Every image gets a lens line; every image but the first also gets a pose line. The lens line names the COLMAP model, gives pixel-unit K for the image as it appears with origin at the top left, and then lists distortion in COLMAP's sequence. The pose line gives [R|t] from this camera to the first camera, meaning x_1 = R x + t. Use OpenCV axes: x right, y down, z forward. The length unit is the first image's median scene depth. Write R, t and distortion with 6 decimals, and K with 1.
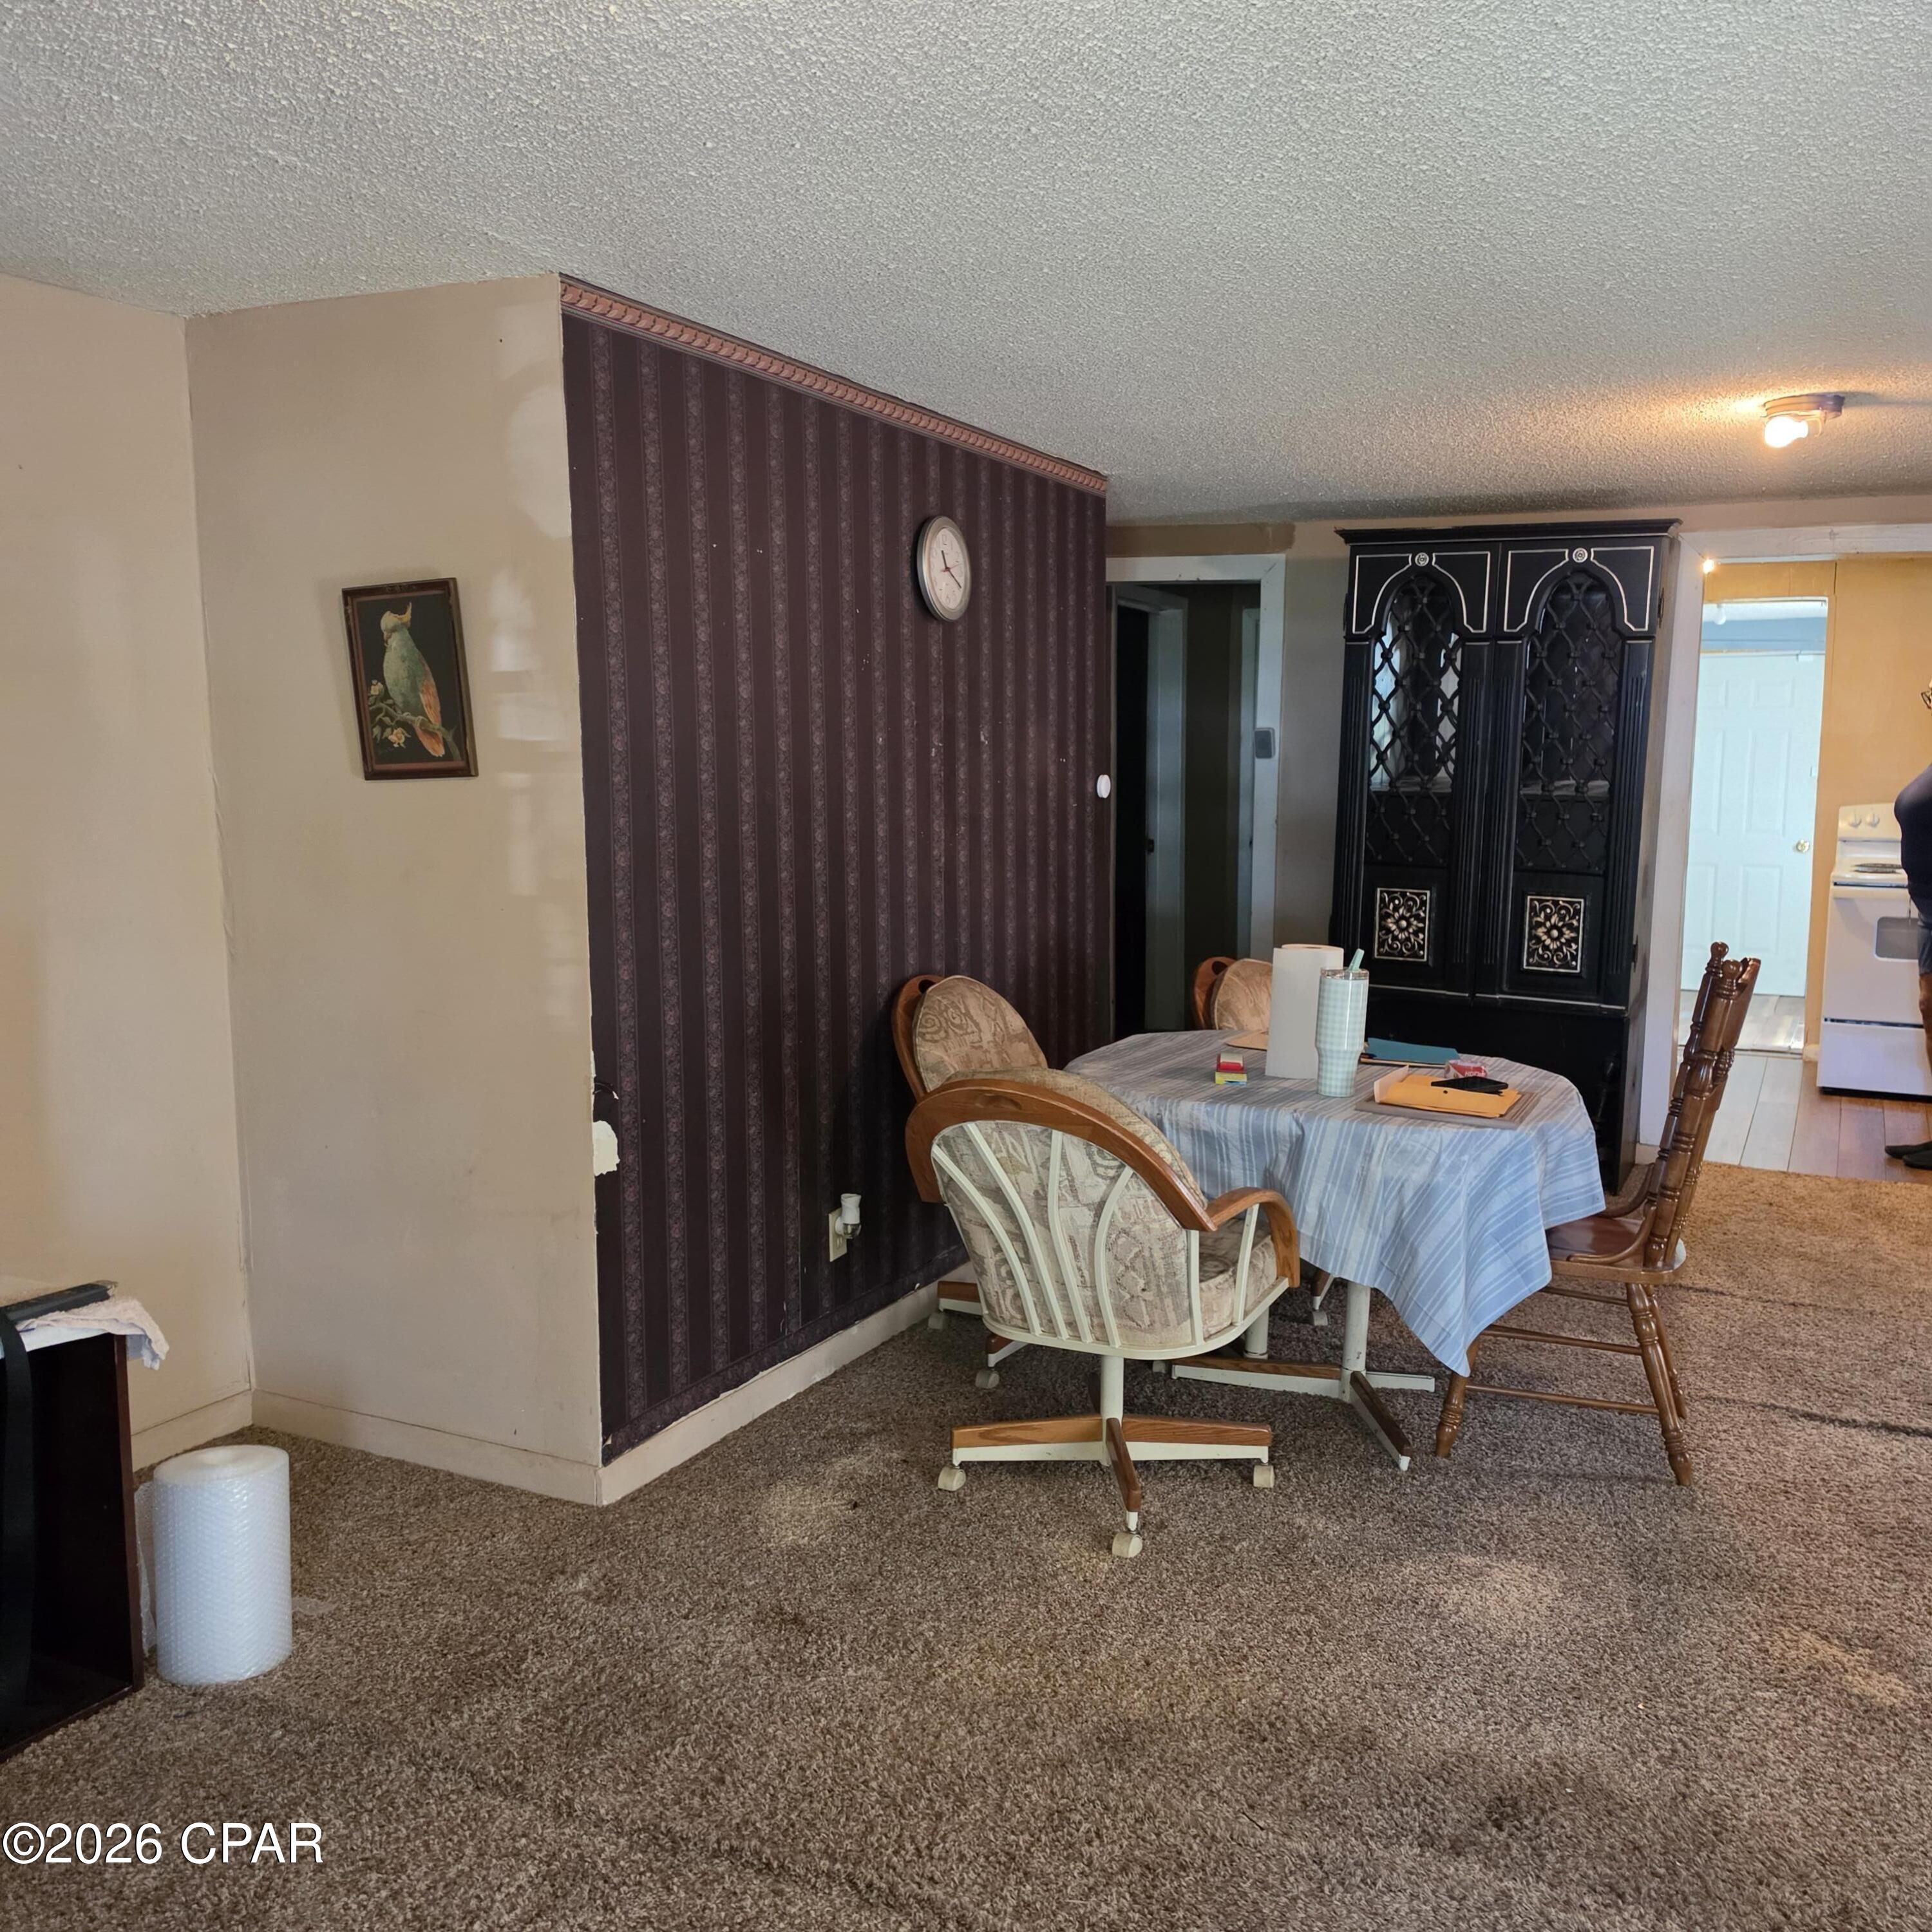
lens RADIAL K [[1811.3, 0, 969.0], [0, 1811.3, 996.2], [0, 0, 1]] dist [0.121707, -0.199462]
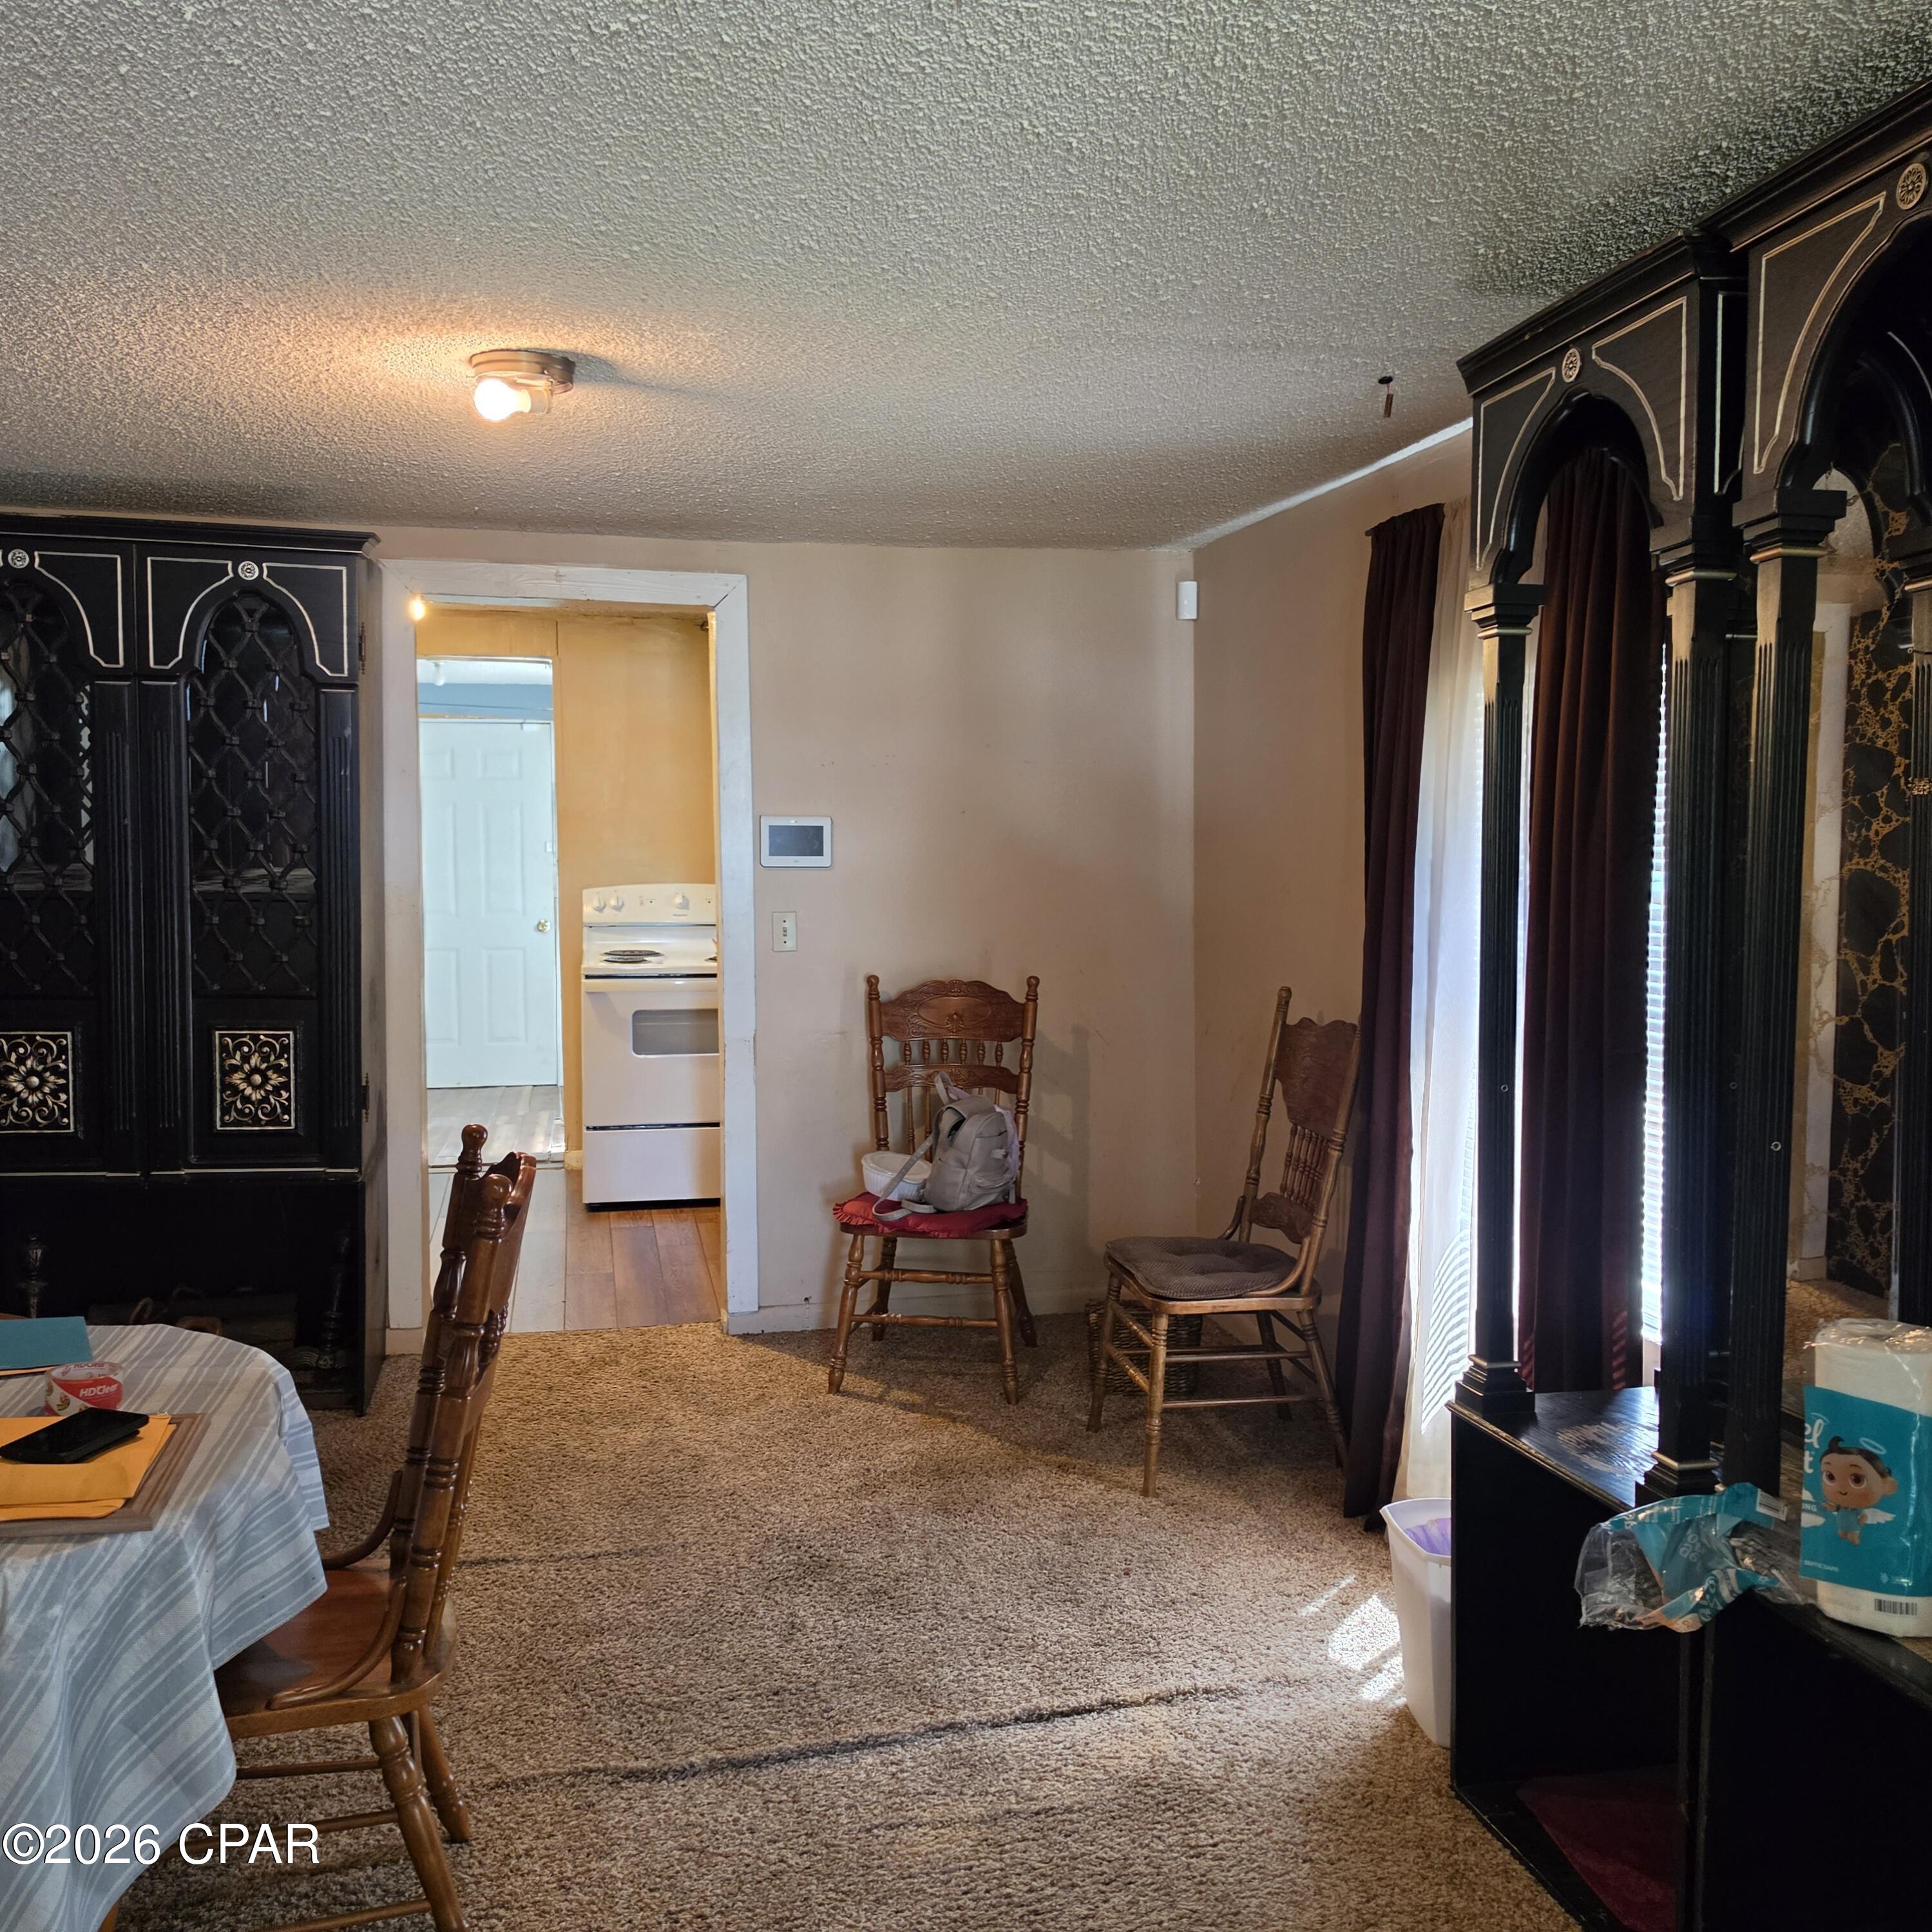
lens RADIAL K [[1942.9, 0, 966.0], [0, 1942.9, 966.0], [0, 0, 1]] dist [0.133660, -0.269513]
pose [[0.801667, -0.045887, 0.596007, 0.081383], [0.080785, 0.996219, -0.031962, -0.032125], [-0.592287, 0.073771, 0.802343, 0.198900]]
